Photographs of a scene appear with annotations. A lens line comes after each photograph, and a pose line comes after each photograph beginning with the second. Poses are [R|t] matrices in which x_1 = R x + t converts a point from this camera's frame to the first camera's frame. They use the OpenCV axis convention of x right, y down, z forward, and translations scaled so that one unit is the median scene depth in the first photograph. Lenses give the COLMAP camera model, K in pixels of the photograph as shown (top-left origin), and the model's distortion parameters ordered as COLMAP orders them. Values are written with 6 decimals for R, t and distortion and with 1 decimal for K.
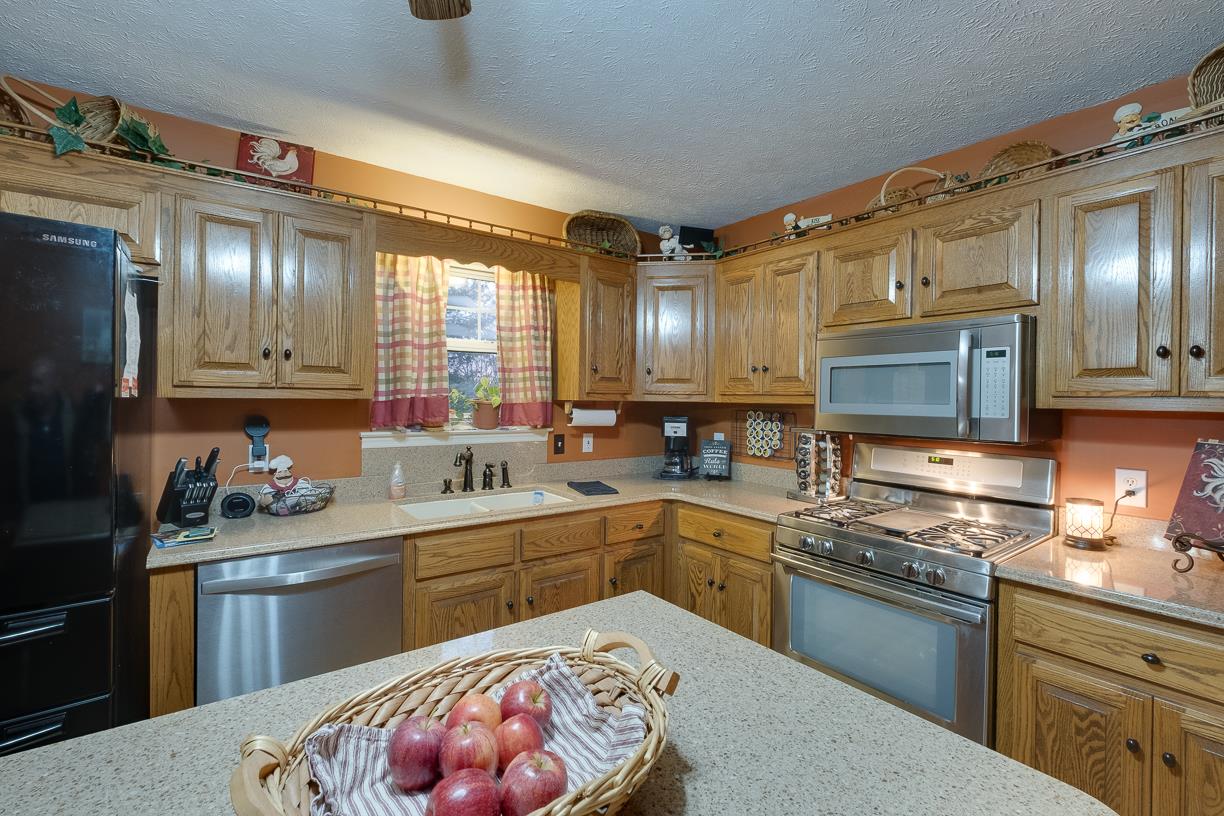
lens RADIAL K [[544.3, 0, 609.3], [0, 544.3, 400.0], [0, 0, 1]] dist [0.000940, -0.001016]
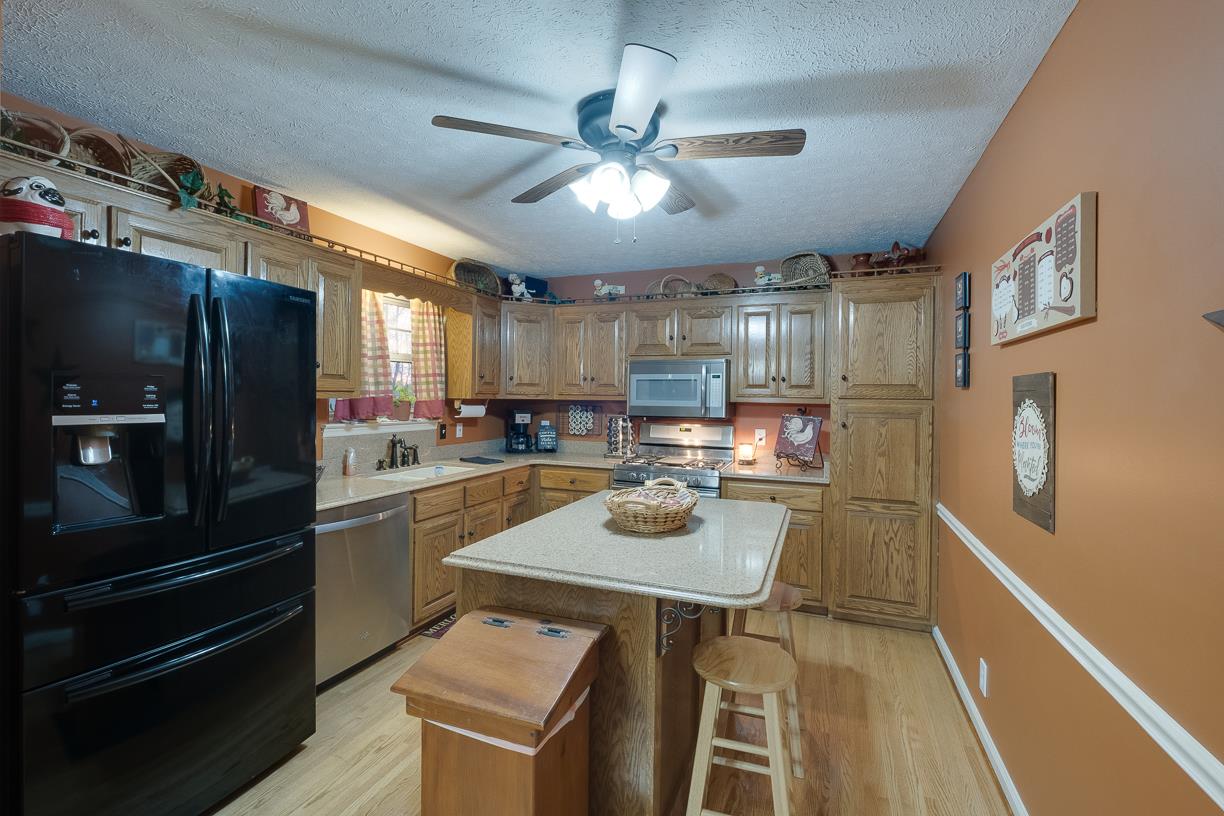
lens RADIAL K [[544.3, 0, 612.6], [0, 544.3, 403.1], [0, 0, 1]] dist [0.000940, -0.001016]
pose [[0.846304, -0.007729, 0.532644, -0.538324], [0.000312, 0.999902, 0.014013, -0.007832], [-0.532700, -0.011693, 0.846223, -0.411020]]
